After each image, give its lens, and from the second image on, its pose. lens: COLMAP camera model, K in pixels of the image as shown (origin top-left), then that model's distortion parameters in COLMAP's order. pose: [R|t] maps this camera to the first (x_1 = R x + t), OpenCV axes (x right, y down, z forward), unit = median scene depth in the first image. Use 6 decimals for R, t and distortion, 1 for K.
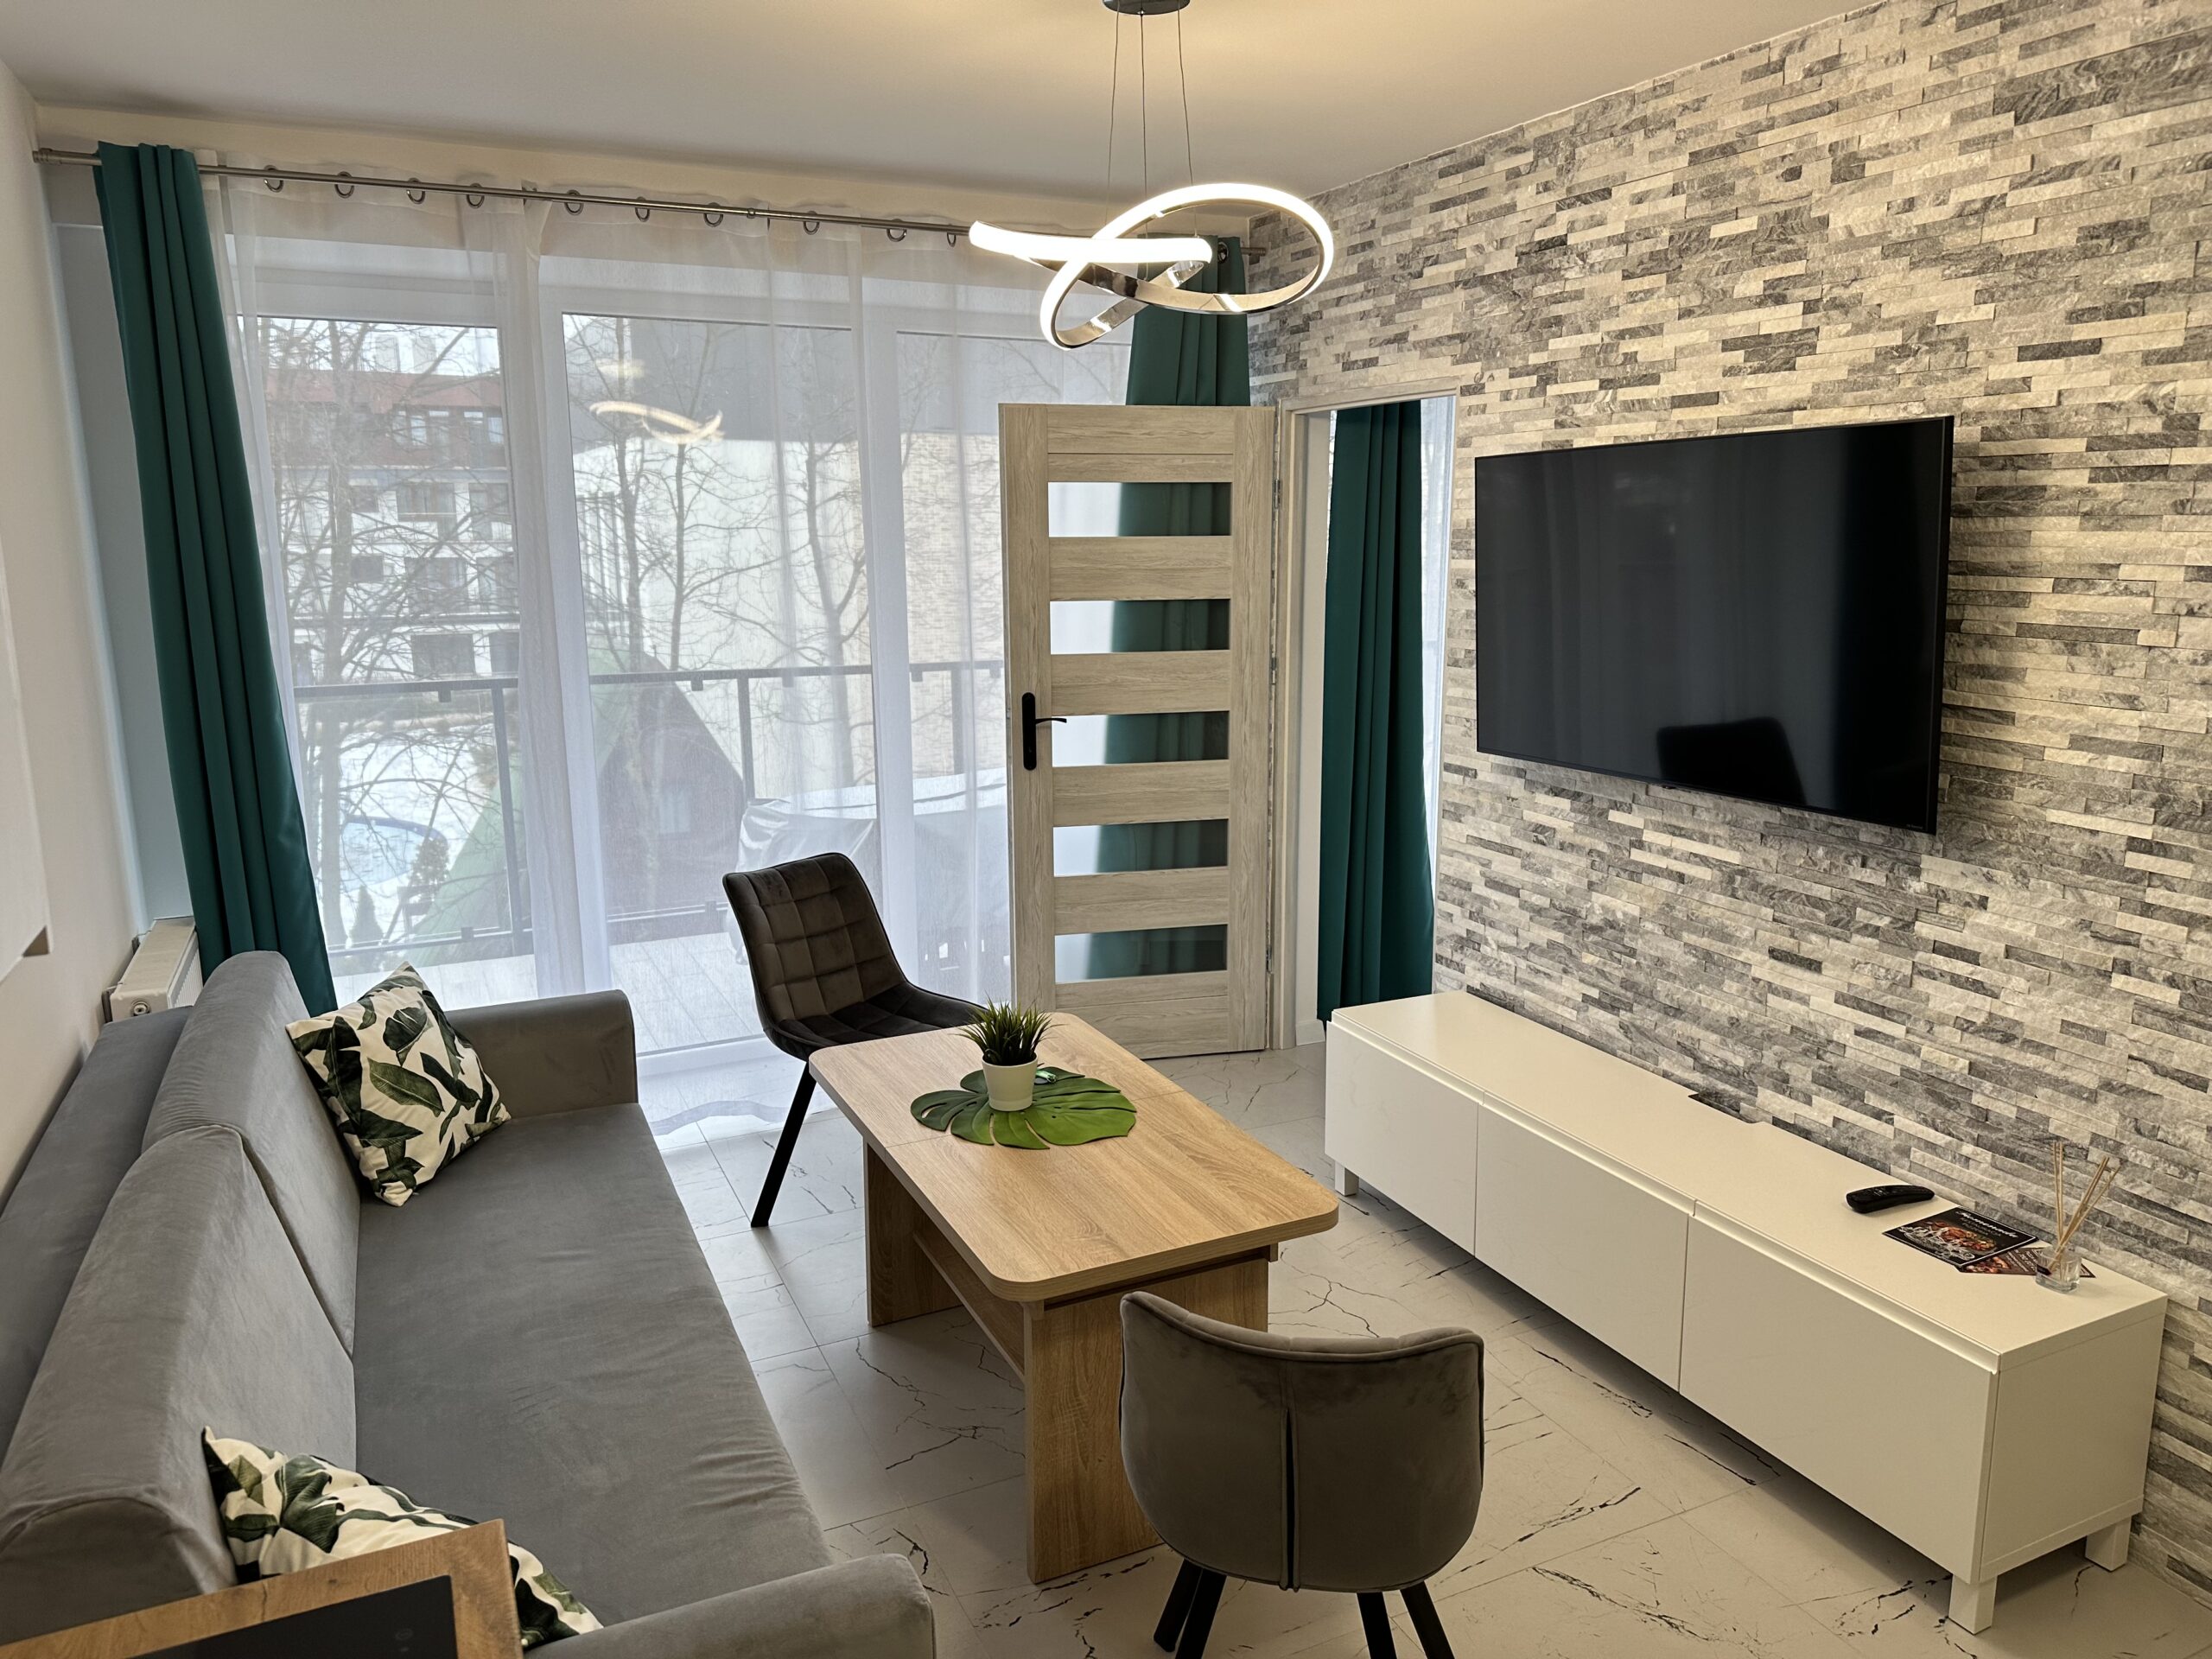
lens RADIAL K [[1551.9, 0, 1123.1], [0, 1551.9, 815.8], [0, 0, 1]] dist [0.095289, -0.098619]
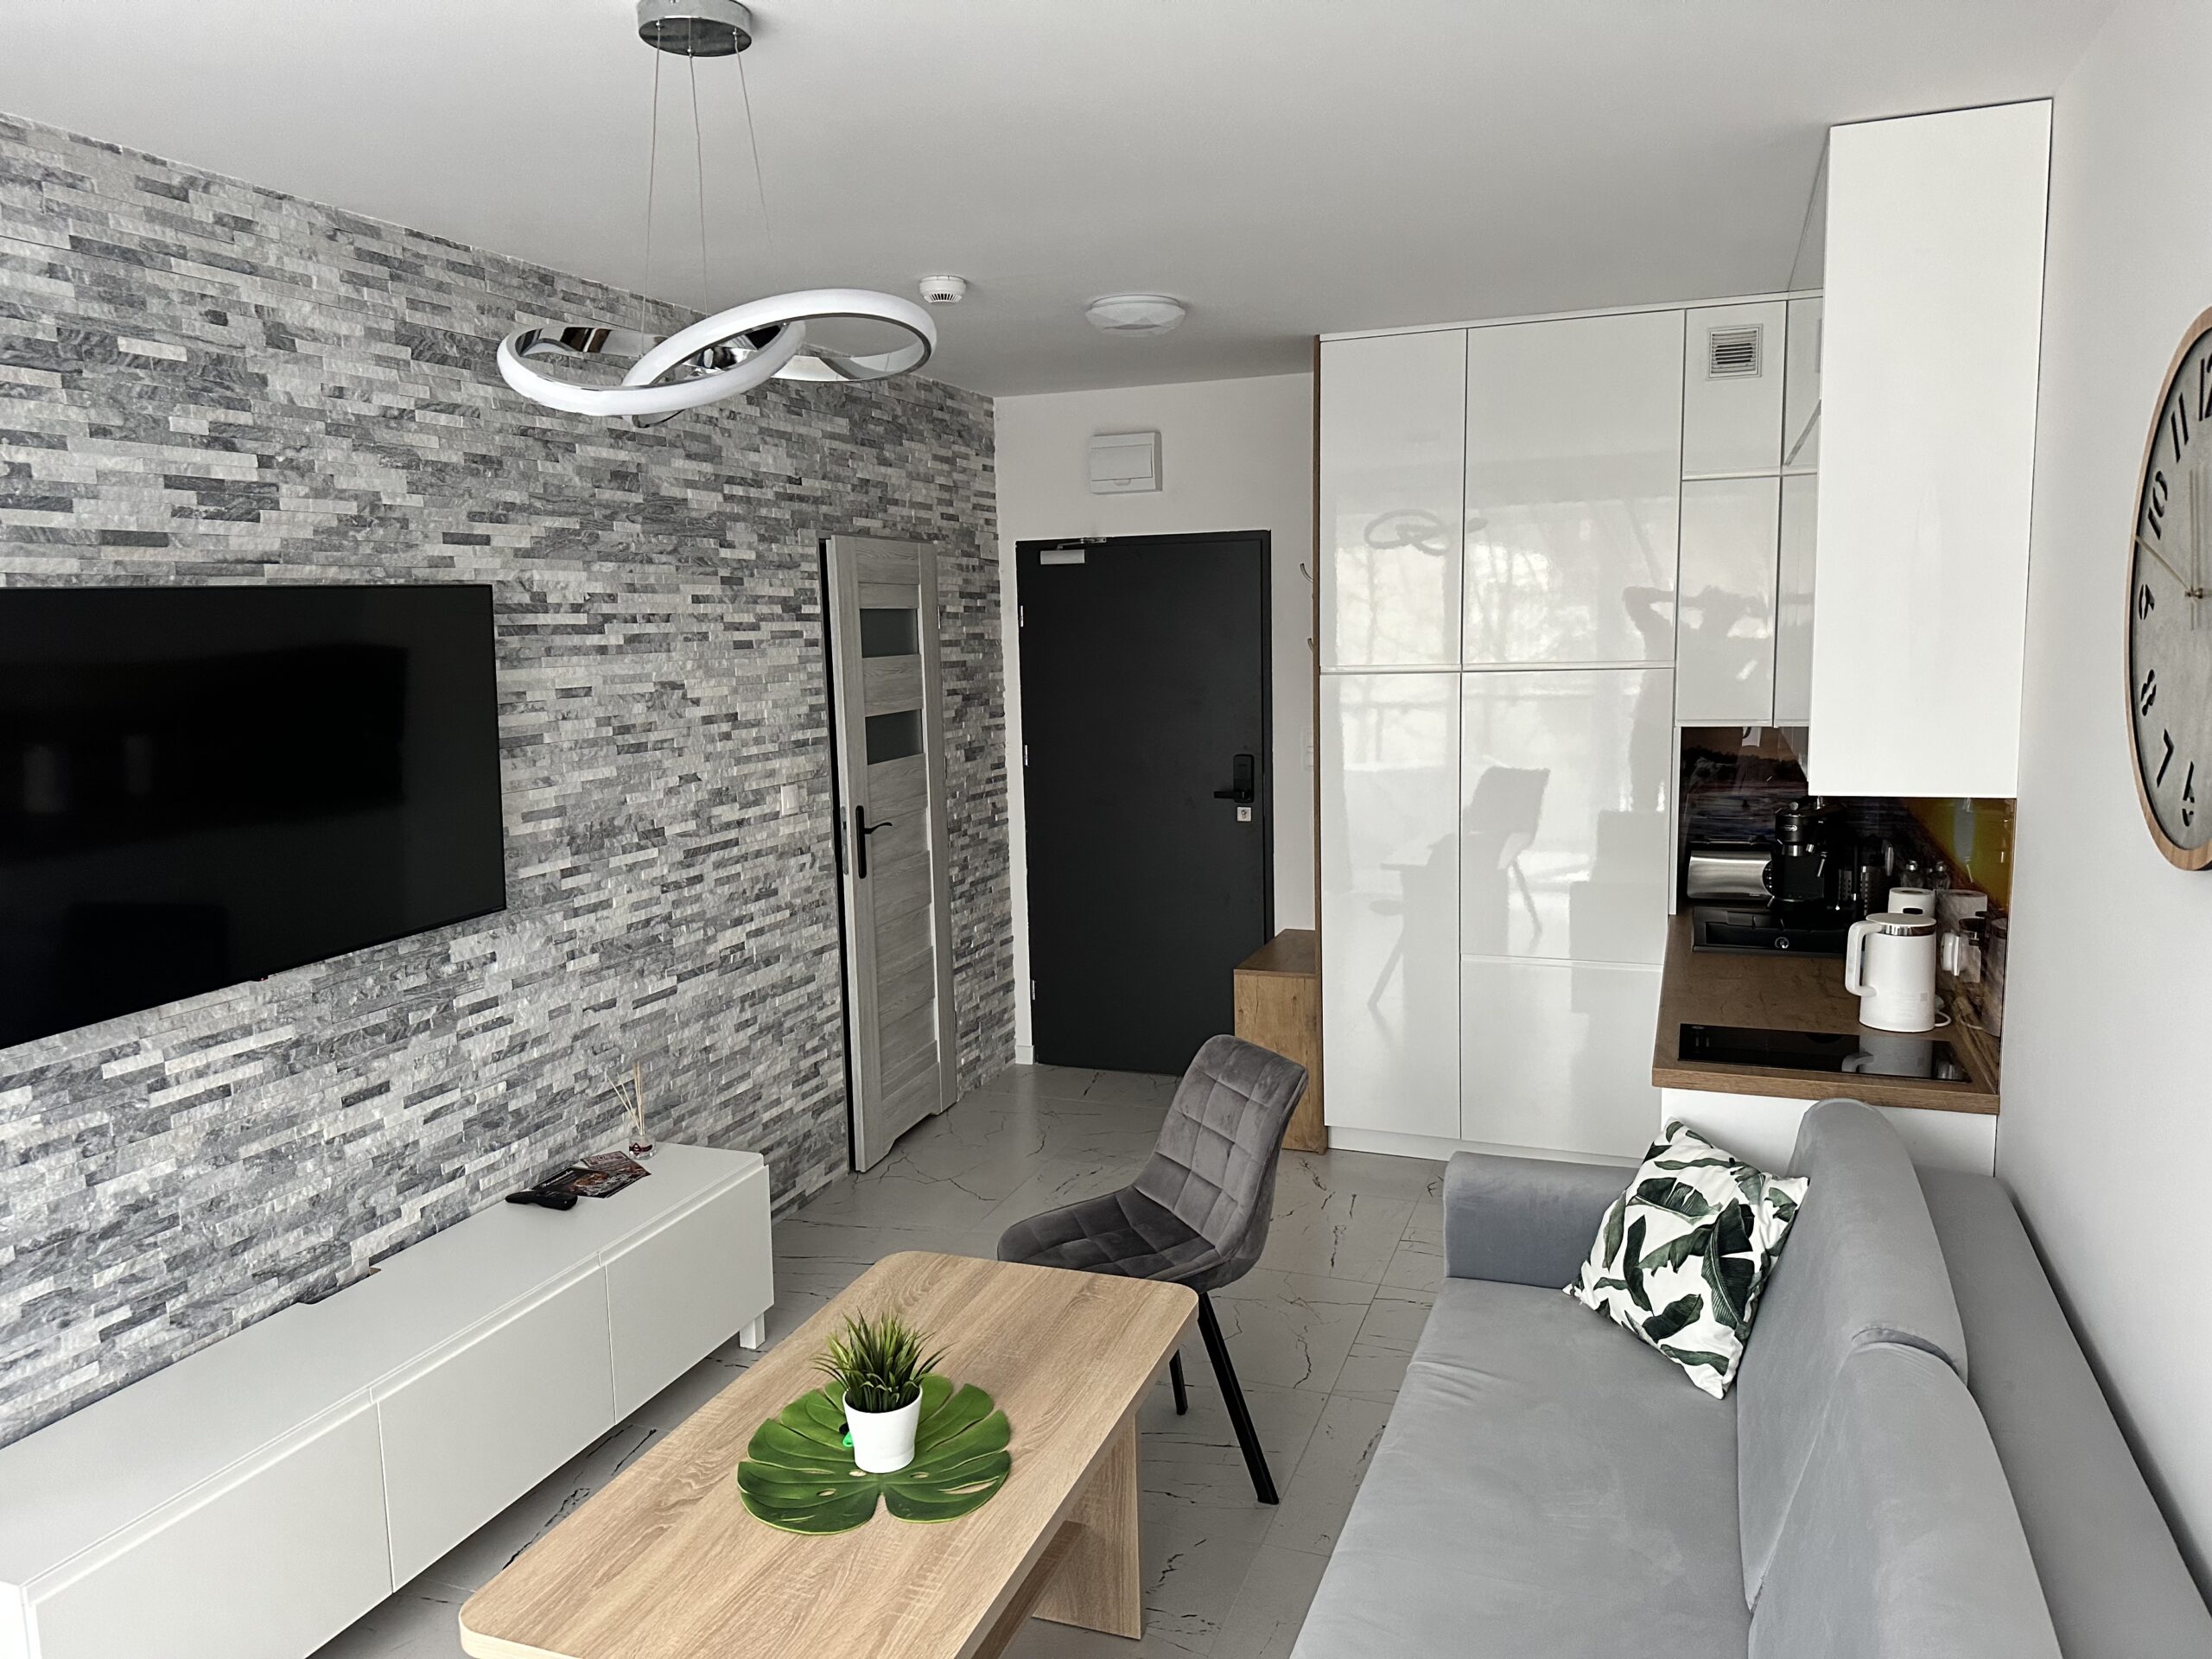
lens RADIAL K [[1551.9, 0, 1109.9], [0, 1551.9, 829.6], [0, 0, 1]] dist [0.095289, -0.098619]
pose [[-0.687125, -0.082051, 0.721891, -0.622854], [0.162245, 0.951182, 0.262544, -0.259502], [-0.708192, 0.297524, -0.640269, 1.244735]]
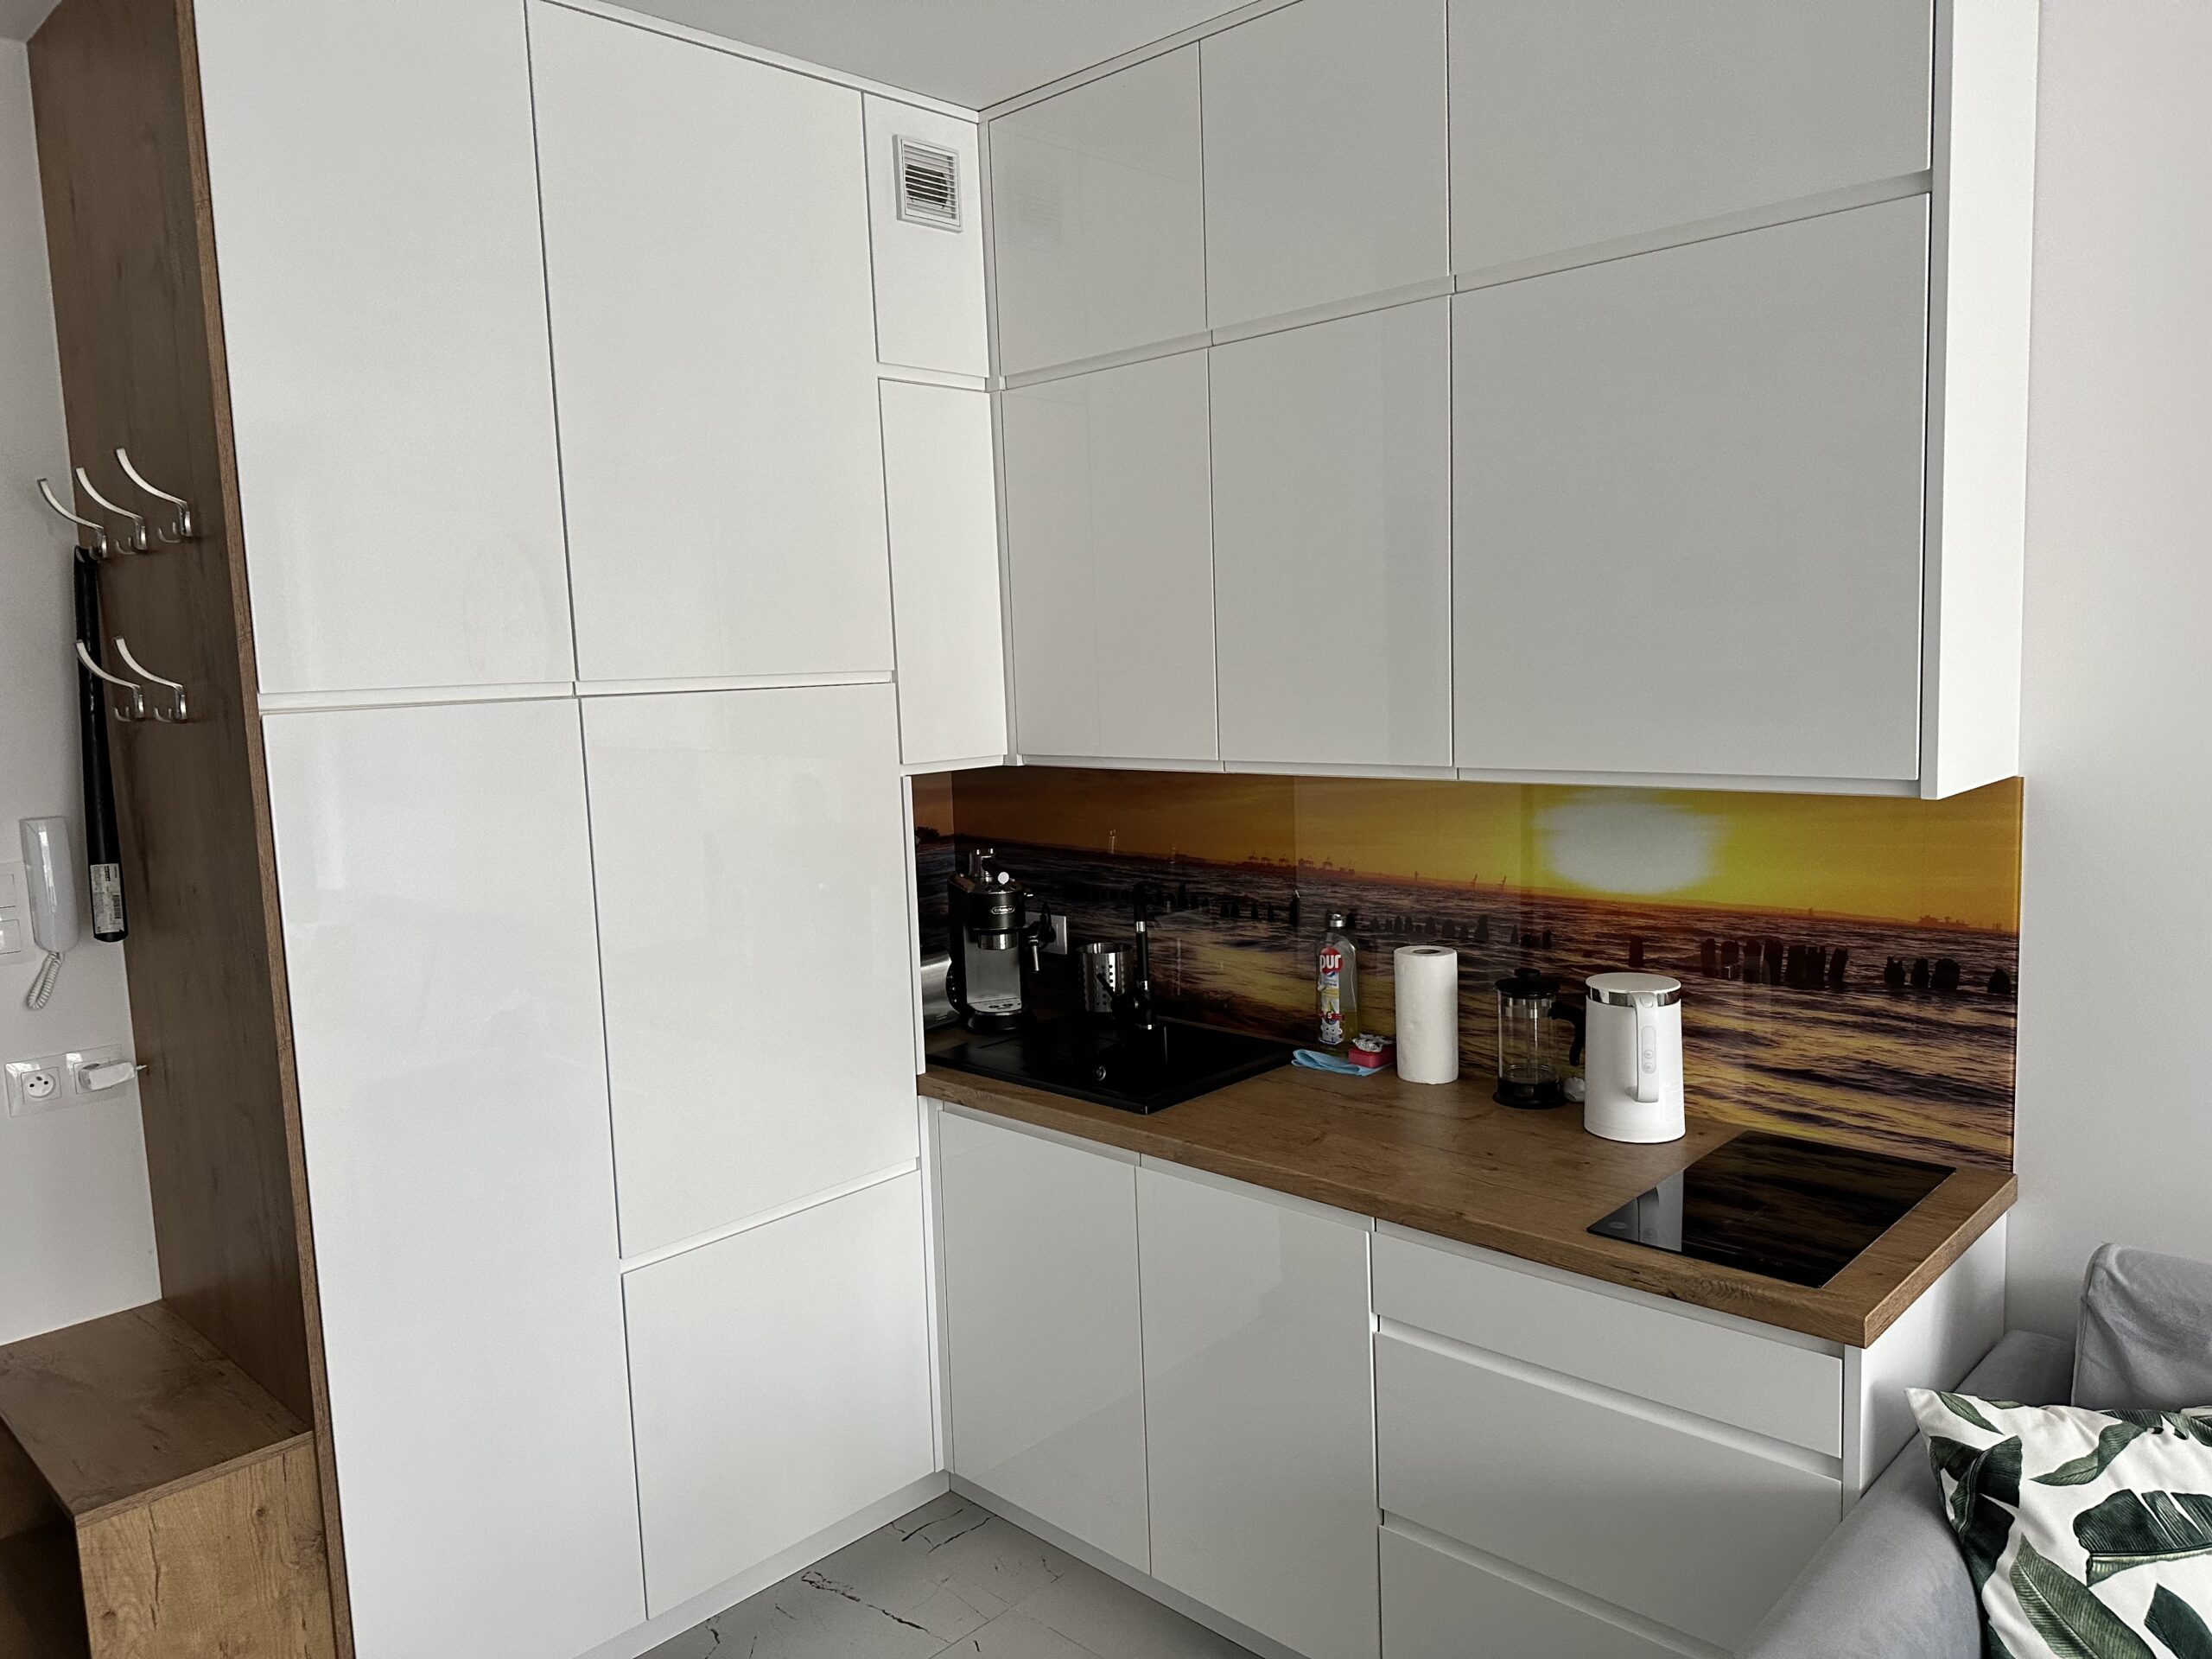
lens RADIAL K [[1551.9, 0, 1090.9], [0, 1551.9, 823.3], [0, 0, 1]] dist [0.095289, -0.098619]
pose [[-0.938856, 0.075800, -0.335864, 0.254784], [-0.025136, 0.957774, 0.286421, -0.121308], [0.343392, 0.277351, -0.897306, 0.778981]]
